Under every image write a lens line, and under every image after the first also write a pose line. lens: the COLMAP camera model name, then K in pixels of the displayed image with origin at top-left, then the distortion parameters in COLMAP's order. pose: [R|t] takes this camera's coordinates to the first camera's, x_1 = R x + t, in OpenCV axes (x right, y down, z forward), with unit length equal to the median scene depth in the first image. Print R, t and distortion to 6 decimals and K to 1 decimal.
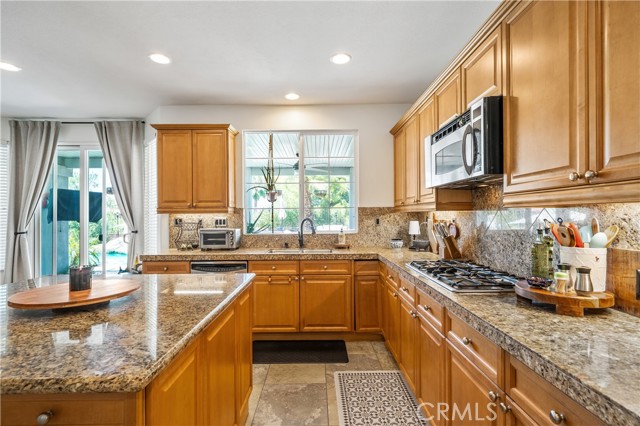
lens RADIAL K [[306.4, 0, 320.0], [0, 306.4, 213.0], [0, 0, 1]] dist [-0.000353, 0.000018]
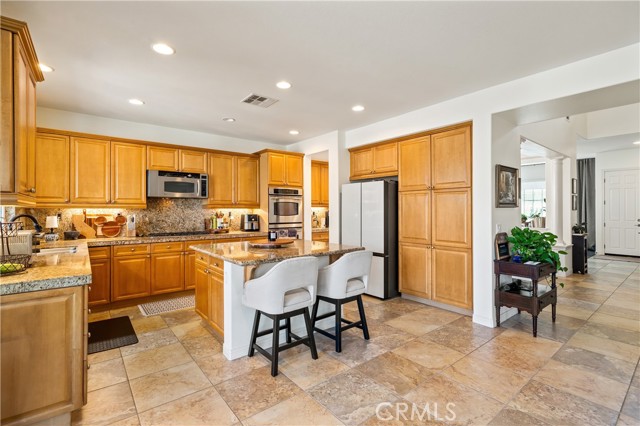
lens RADIAL K [[296.2, 0, 320.0], [0, 296.2, 213.0], [0, 0, 1]] dist [0.000039, 0.000095]
pose [[-0.619968, 0.000948, 0.784626, -1.197462], [-0.000887, 0.999998, -0.001909, 0.015923], [-0.784626, -0.001879, -0.619966, 0.909683]]
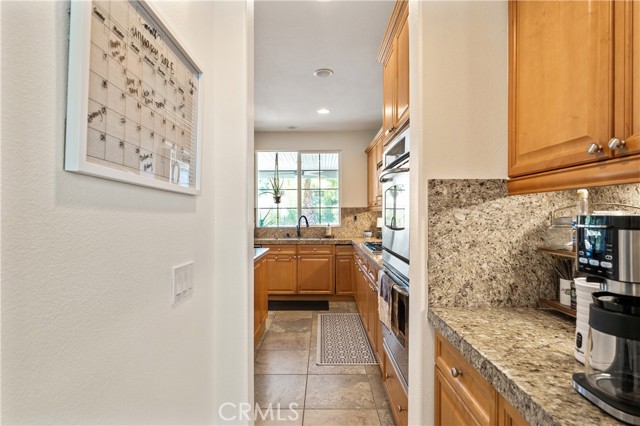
lens RADIAL K [[333.7, 0, 320.0], [0, 333.7, 213.0], [0, 0, 1]] dist [0.001464, 0.000716]
pose [[0.999846, 0.002421, -0.017400, 0.062081], [-0.002312, 0.999978, 0.006233, -0.003749], [0.017415, -0.006192, 0.999829, -0.516276]]
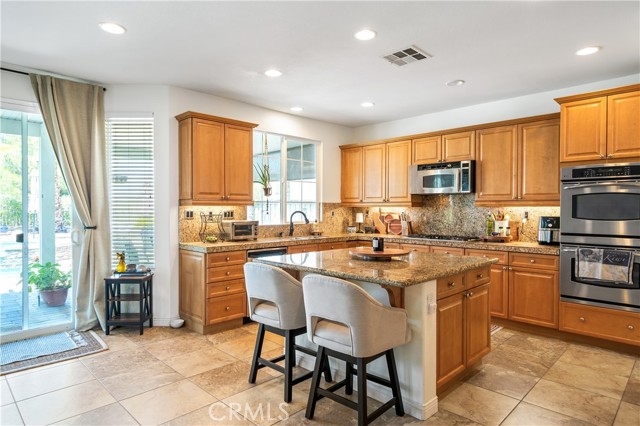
lens RADIAL K [[375.7, 0, 320.0], [0, 375.7, 213.0], [0, 0, 1]] dist [-0.001128, -0.000435]
pose [[0.705671, 0.000400, 0.708540, -1.075573], [-0.013773, 0.999819, 0.013153, 0.004912], [-0.708406, -0.019041, 0.705548, -0.107588]]
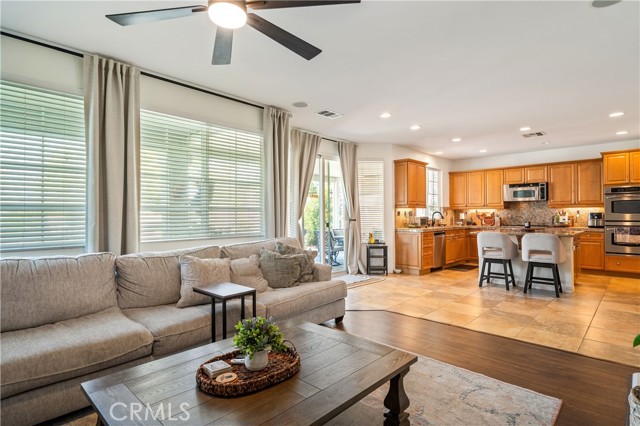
lens RADIAL K [[333.7, 0, 320.0], [0, 333.7, 213.0], [0, 0, 1]] dist [0.001464, 0.000716]
pose [[0.696920, 0.008933, 0.717093, -2.298269], [-0.007291, 0.999959, -0.005371, 0.046252], [-0.717111, -0.001485, 0.696957, 0.001646]]
